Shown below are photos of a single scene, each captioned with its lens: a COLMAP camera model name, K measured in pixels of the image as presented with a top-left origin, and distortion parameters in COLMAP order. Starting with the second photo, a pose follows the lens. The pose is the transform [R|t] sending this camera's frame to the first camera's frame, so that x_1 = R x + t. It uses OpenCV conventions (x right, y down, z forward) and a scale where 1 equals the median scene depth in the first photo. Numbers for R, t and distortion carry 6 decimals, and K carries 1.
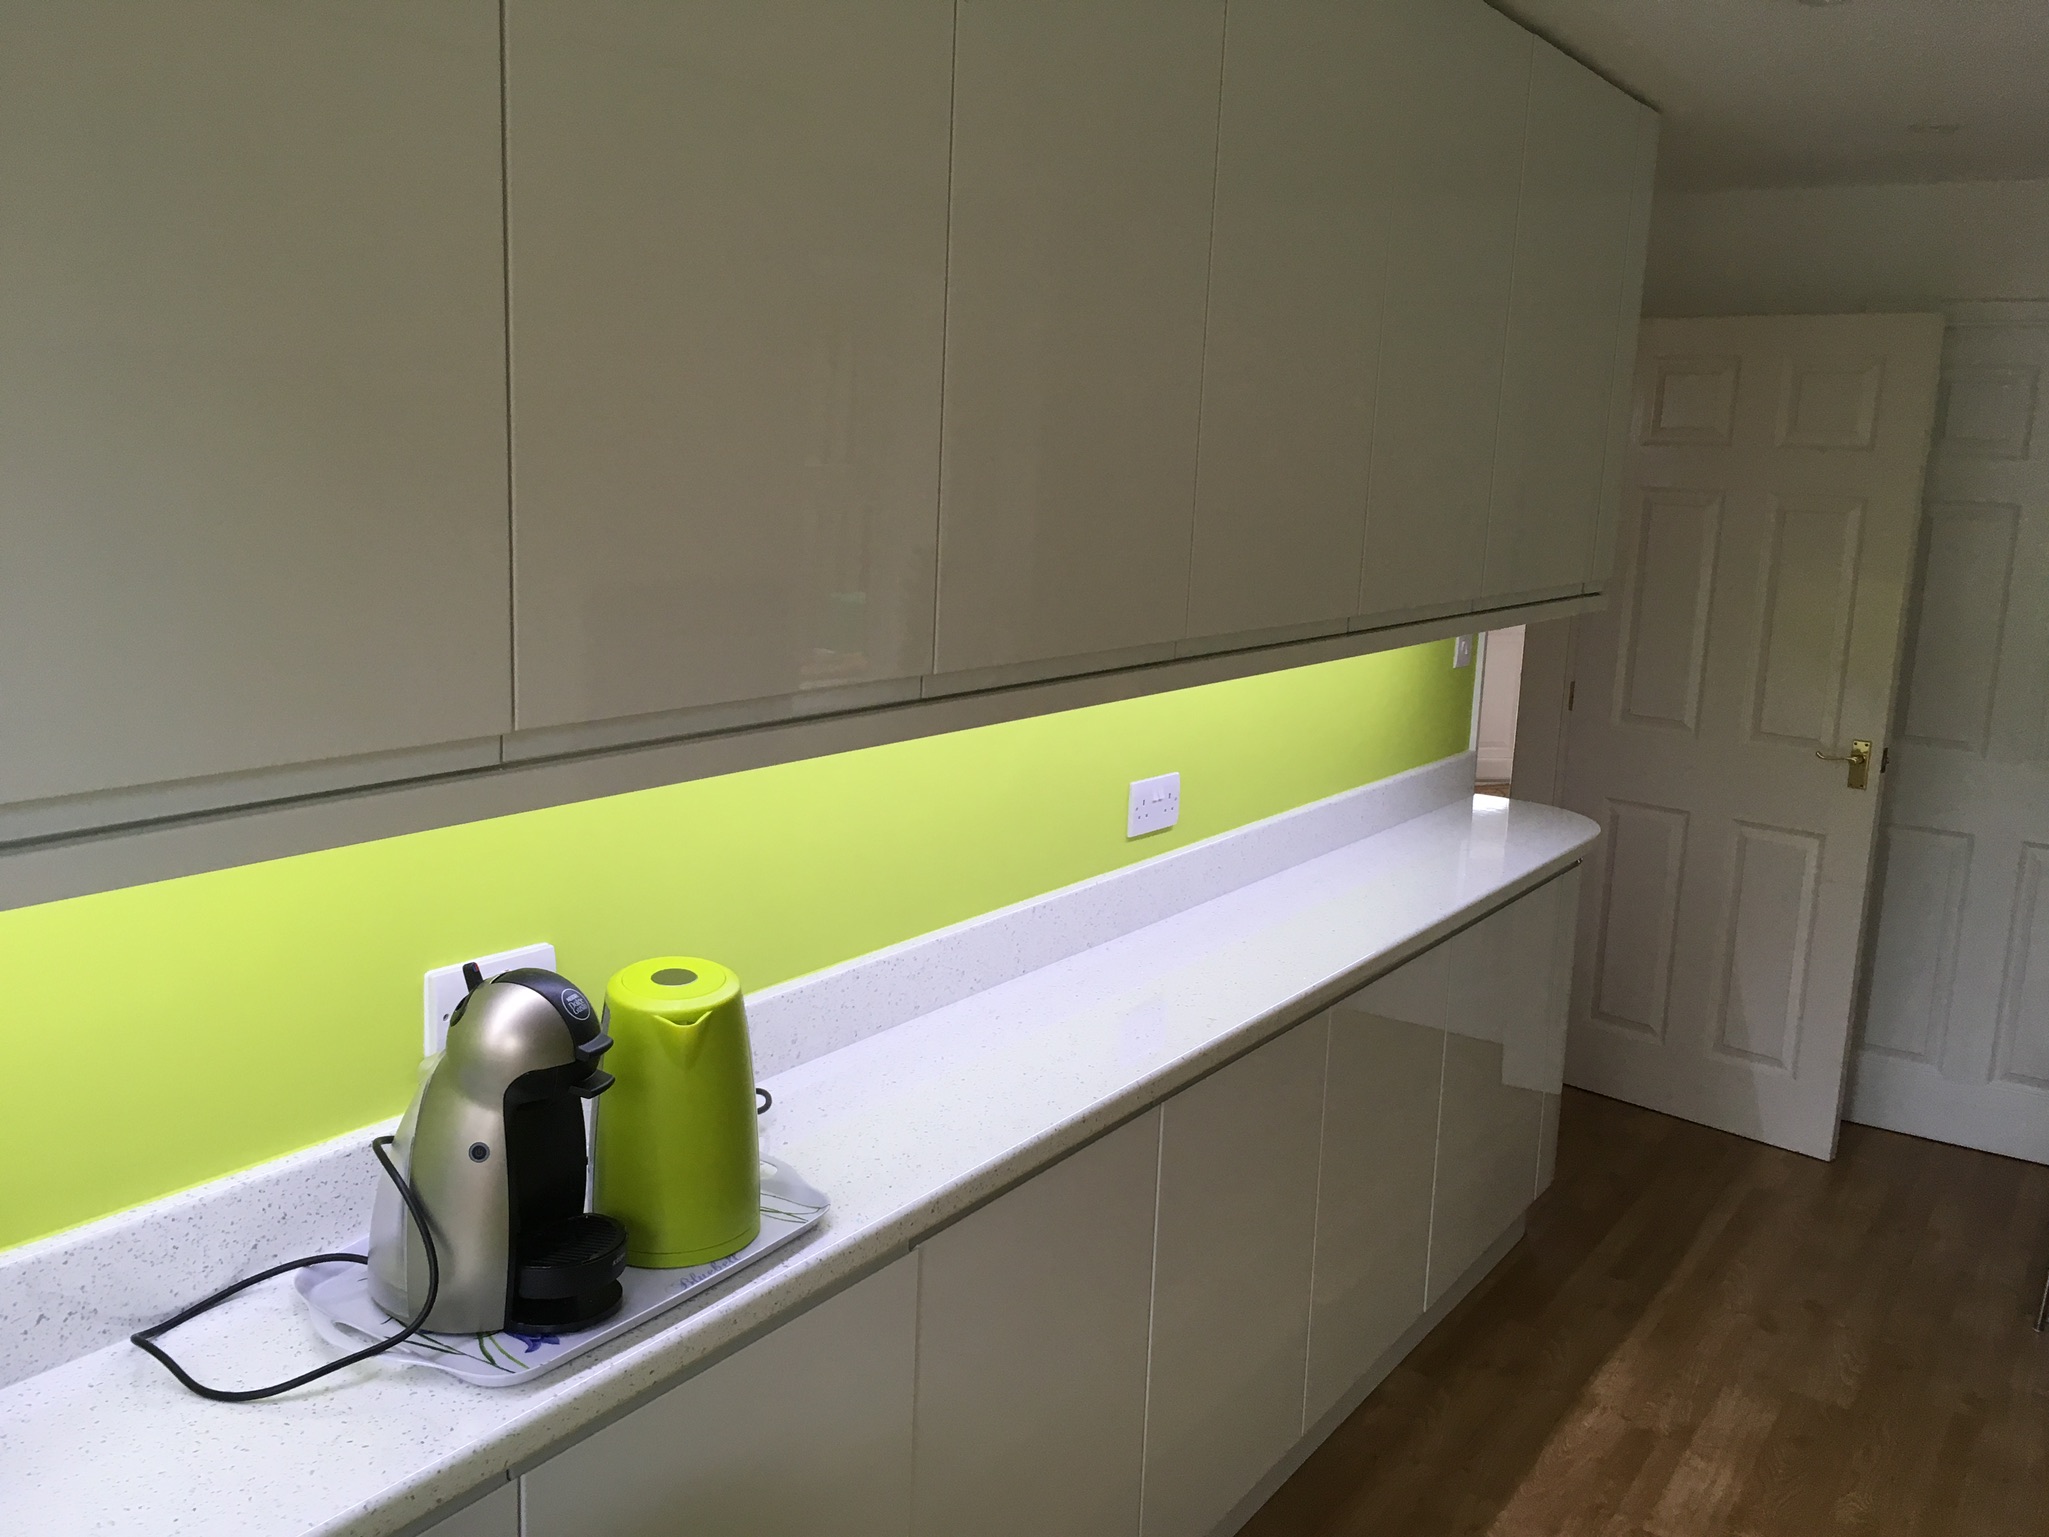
lens RADIAL K [[1759.3, 0, 1029.0], [0, 1759.3, 773.4], [0, 0, 1]] dist [0.046603, -0.060783]
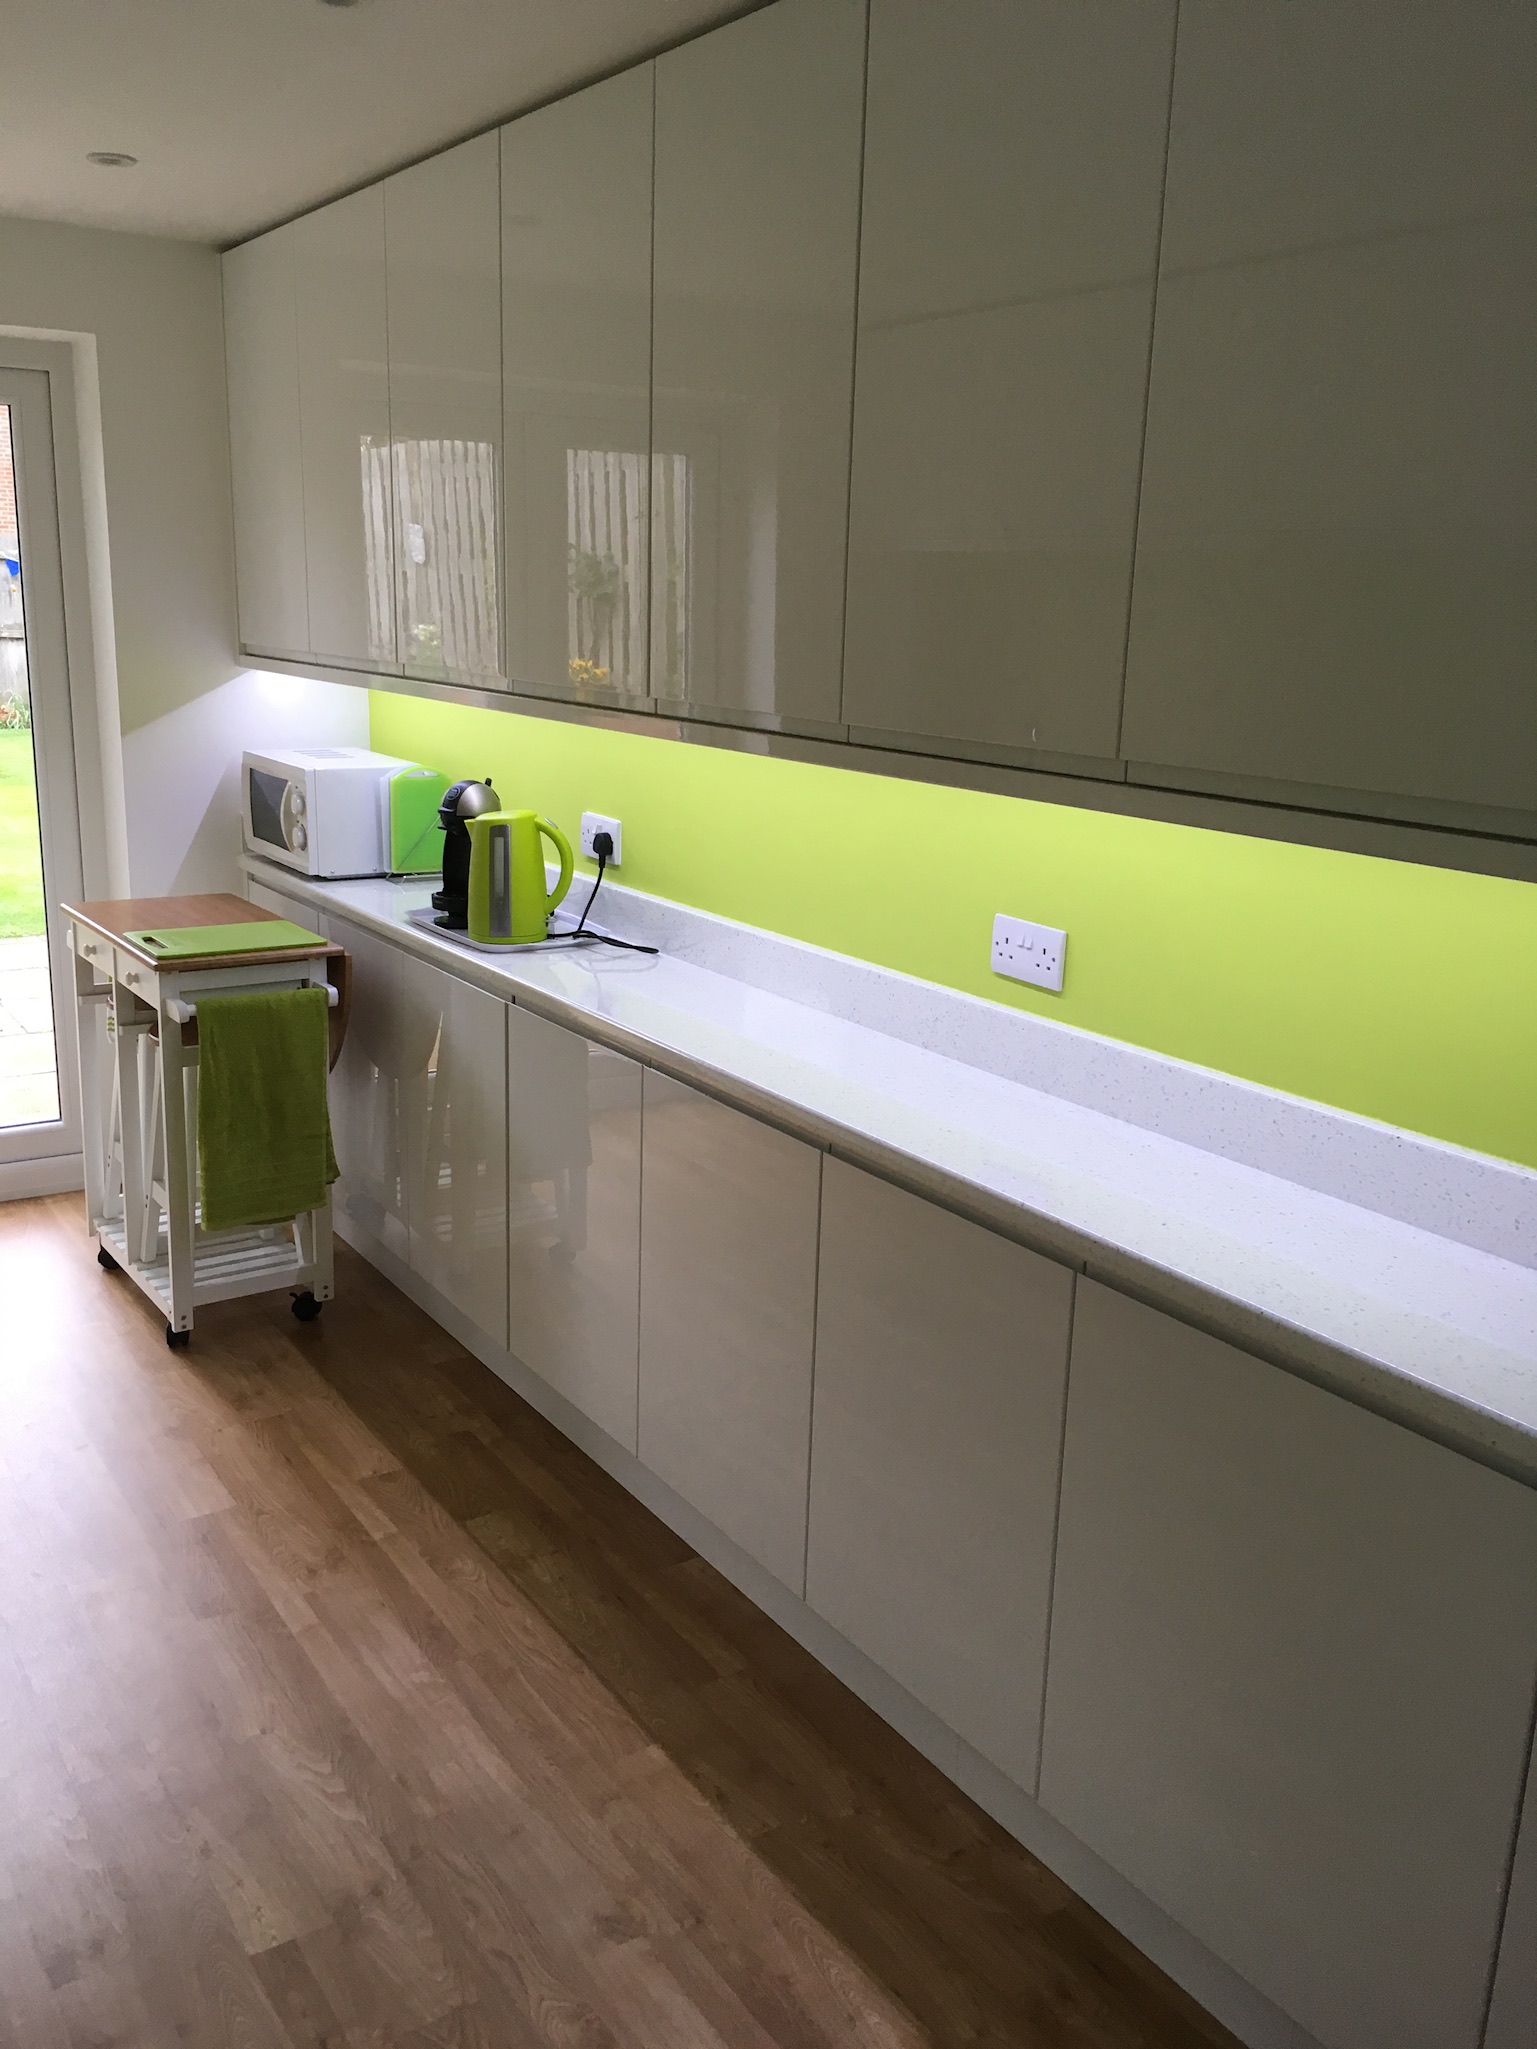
lens RADIAL K [[1759.3, 0, 768.9], [0, 1759.3, 1018.7], [0, 0, 1]] dist [0.046603, -0.060783]
pose [[-0.386713, 0.171726, -0.906070, 0.873322], [-0.206744, 0.941357, 0.266653, -0.151288], [0.898727, 0.290443, -0.328531, 1.088497]]
